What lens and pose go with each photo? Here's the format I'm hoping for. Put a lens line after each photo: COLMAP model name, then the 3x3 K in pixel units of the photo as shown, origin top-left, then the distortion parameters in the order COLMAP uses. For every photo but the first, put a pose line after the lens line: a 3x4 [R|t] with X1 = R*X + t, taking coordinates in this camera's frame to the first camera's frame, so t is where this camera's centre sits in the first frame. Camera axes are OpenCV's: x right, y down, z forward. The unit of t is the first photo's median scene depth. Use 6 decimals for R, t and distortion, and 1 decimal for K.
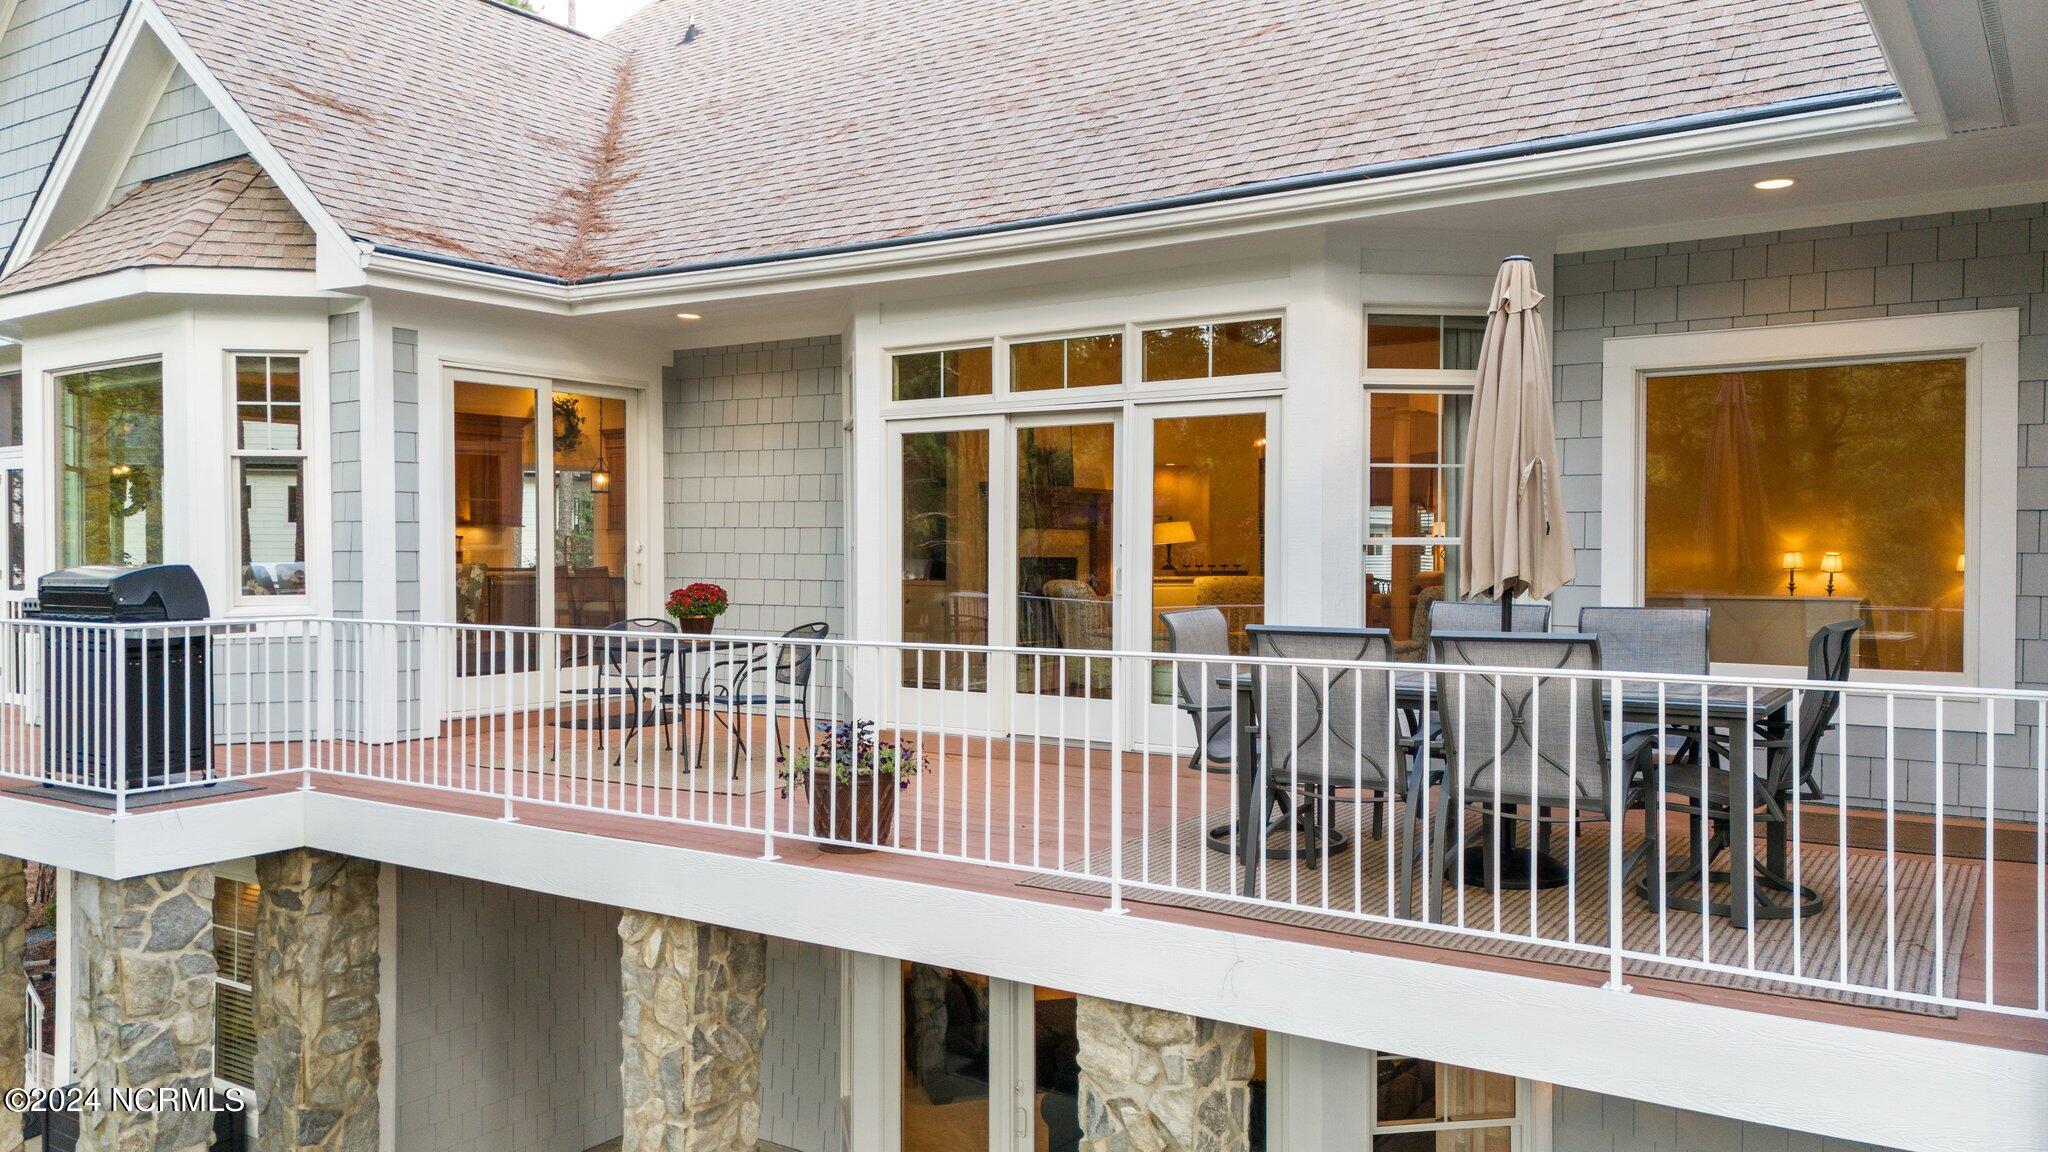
lens RADIAL K [[1545.1, 0, 1022.0], [0, 1545.1, 580.5], [0, 0, 1]] dist [0.085441, -0.082461]
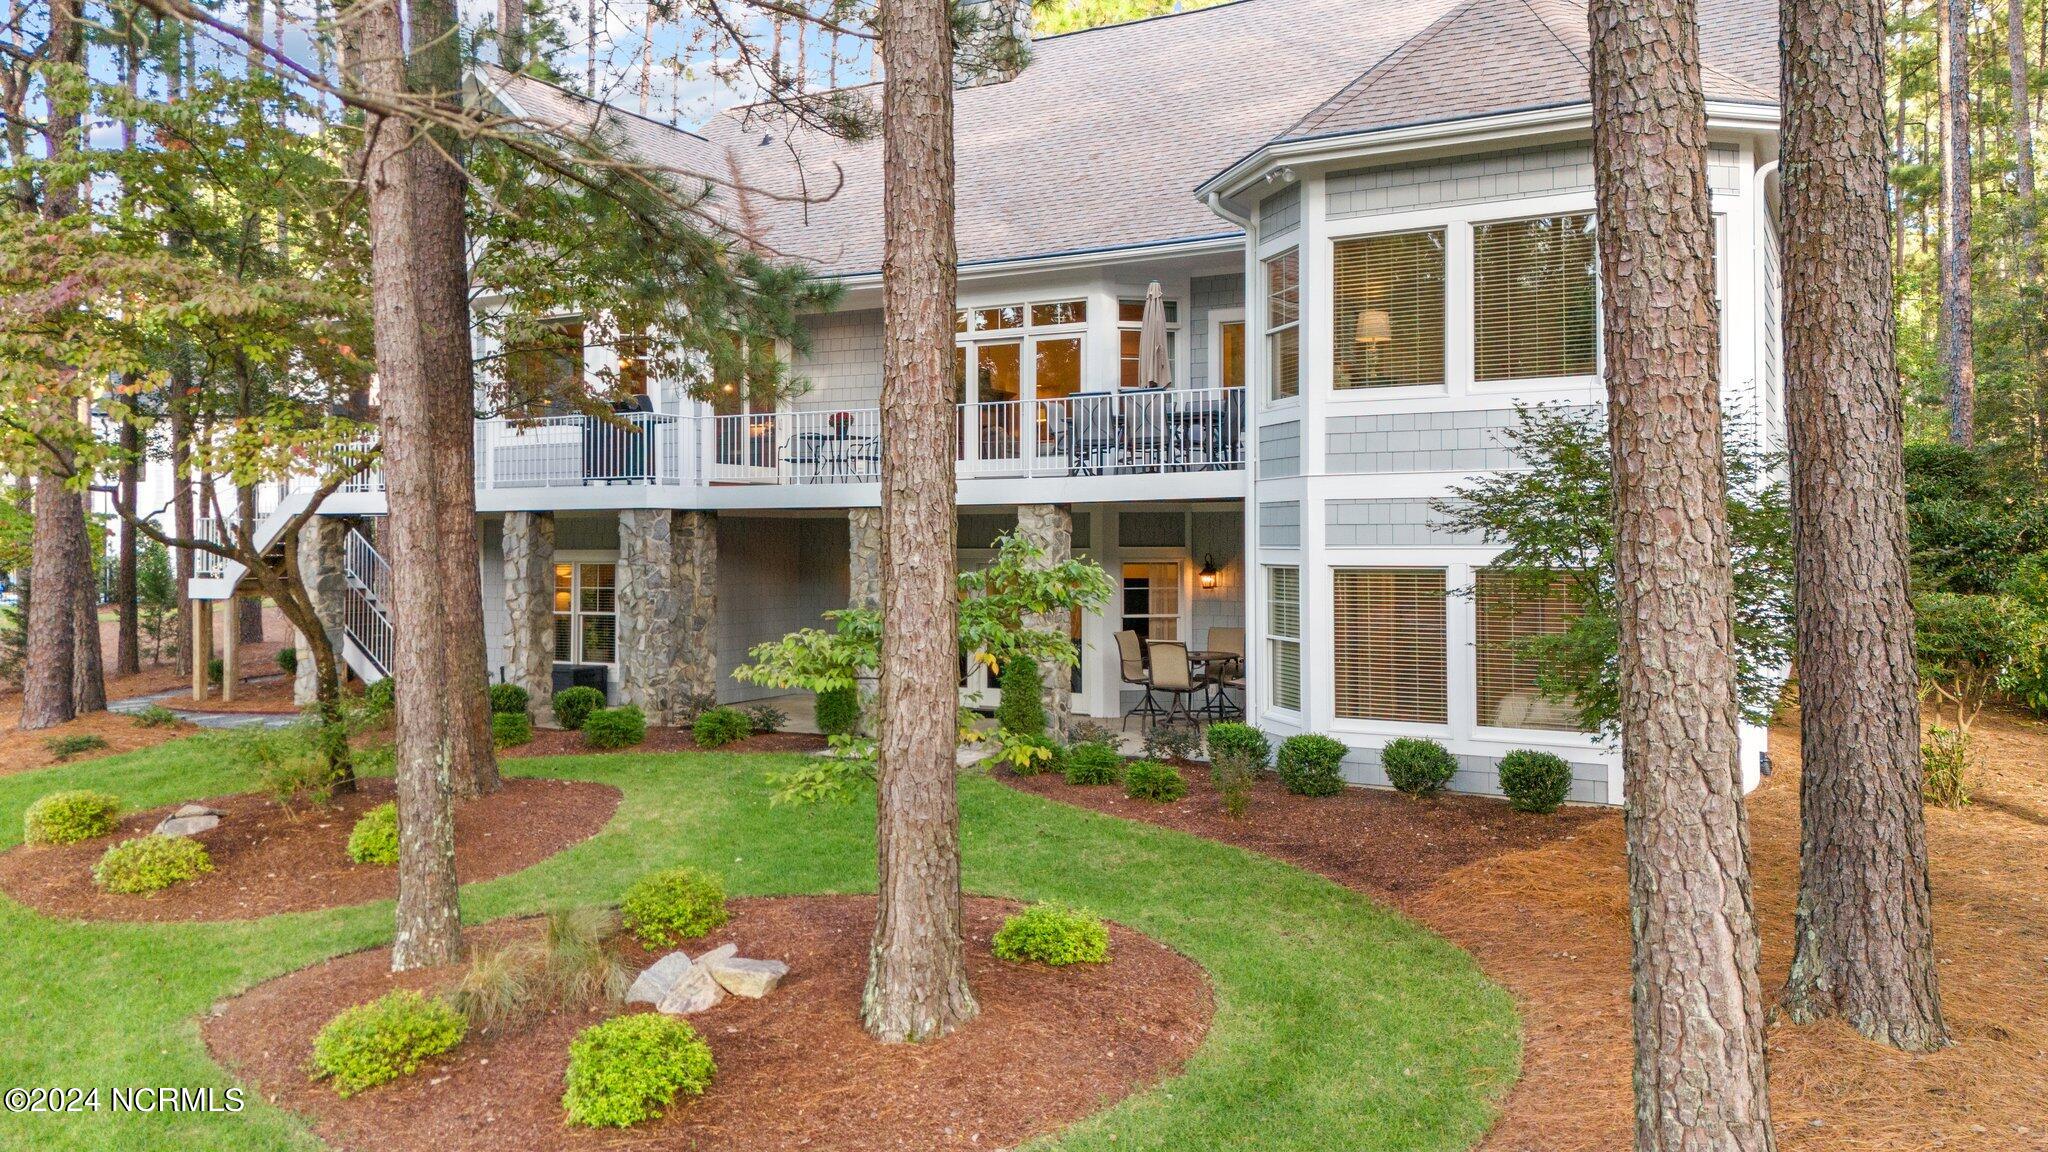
lens RADIAL K [[1545.1, 0, 1065.3], [0, 1545.1, 503.8], [0, 0, 1]] dist [0.085441, -0.082461]
pose [[0.992802, -0.003947, 0.119699, -0.169669], [0.008777, 0.999167, -0.039847, 0.260421], [-0.119442, 0.040611, 0.992010, -1.480538]]
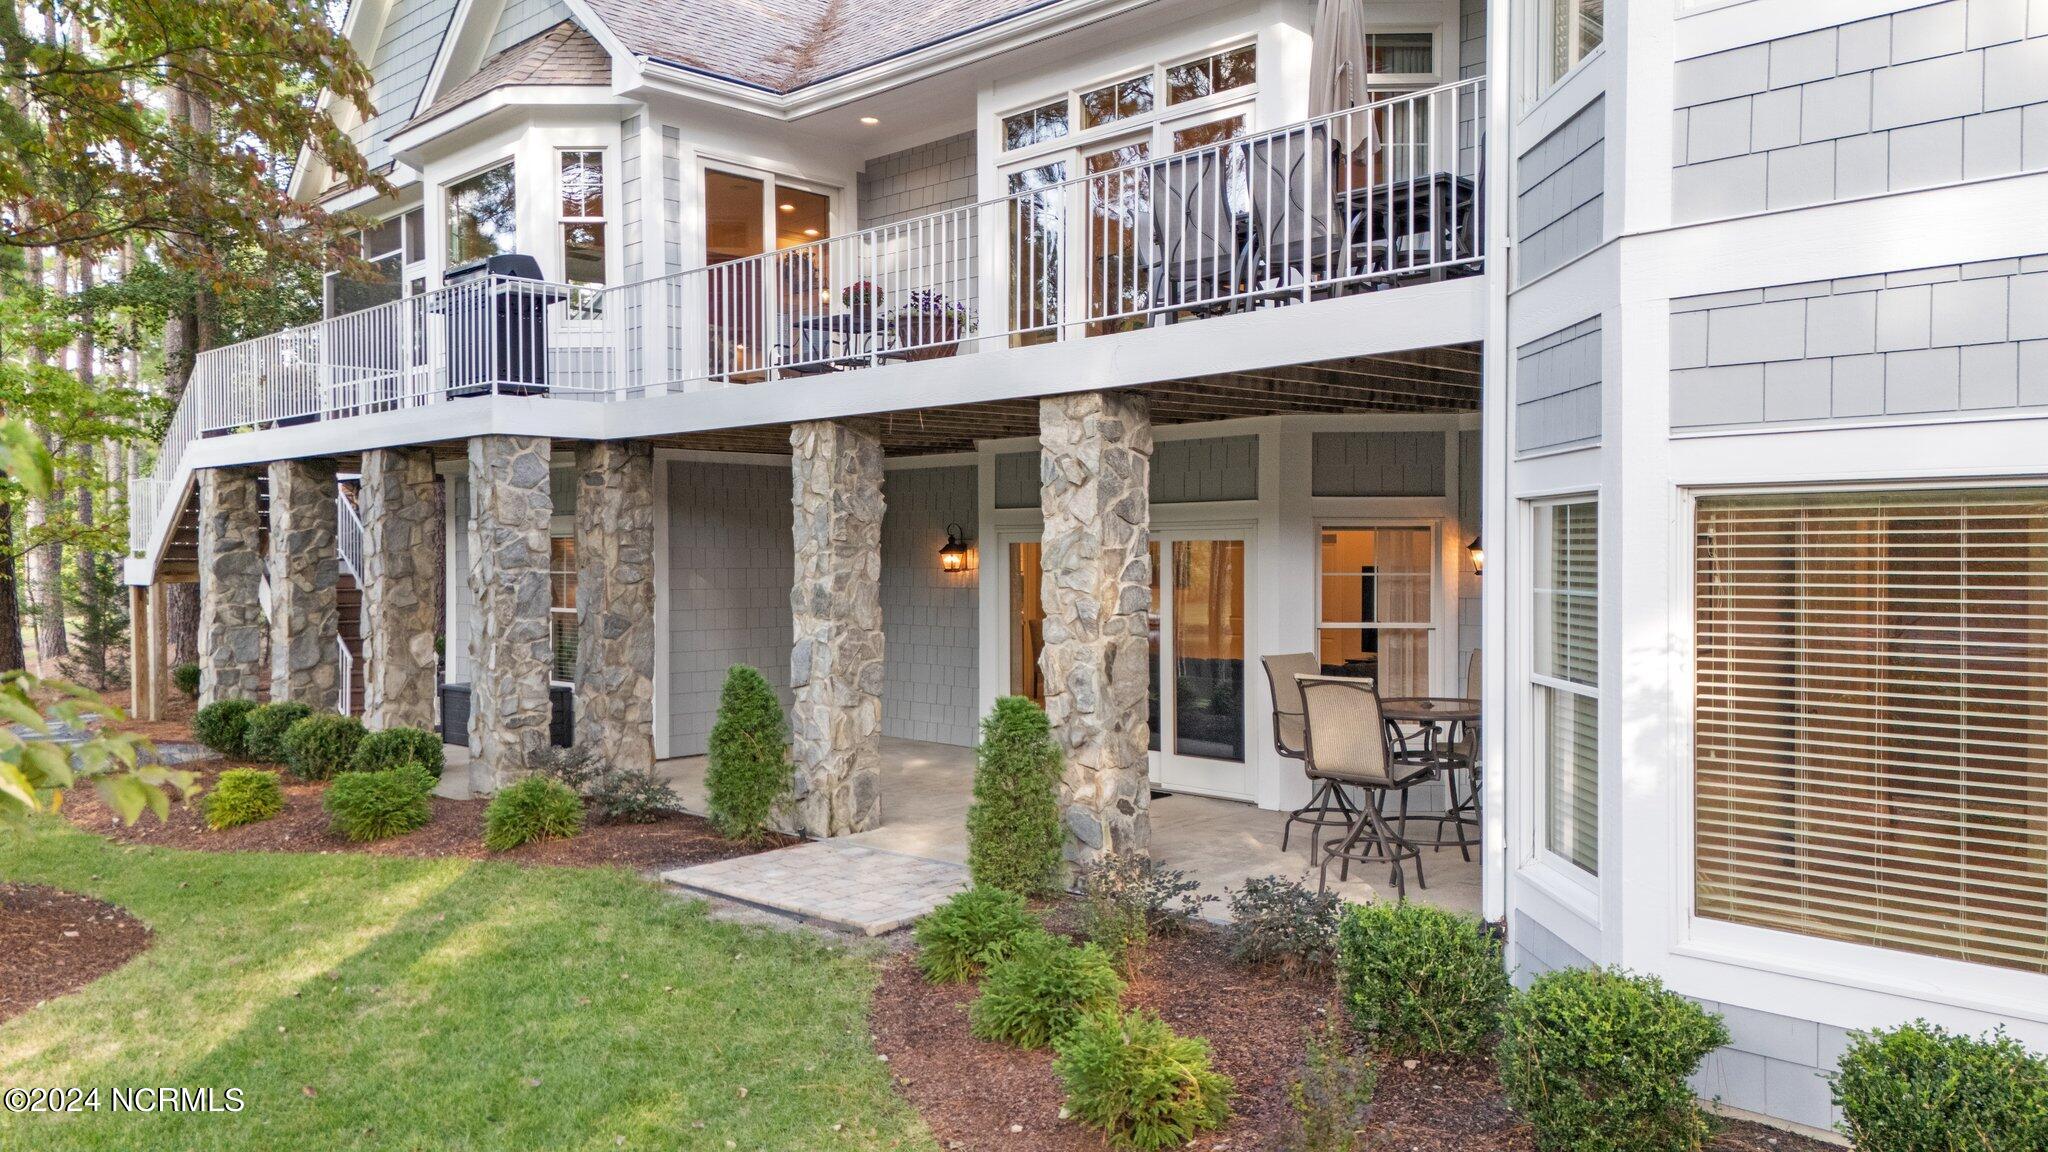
lens RADIAL K [[1545.1, 0, 1022.7], [0, 1545.1, 560.3], [0, 0, 1]] dist [0.085441, -0.082461]
pose [[0.984008, -0.006532, -0.178005, 0.202503], [0.004554, 0.999923, -0.011515, 0.300405], [0.178067, 0.010521, 0.983962, -0.396716]]
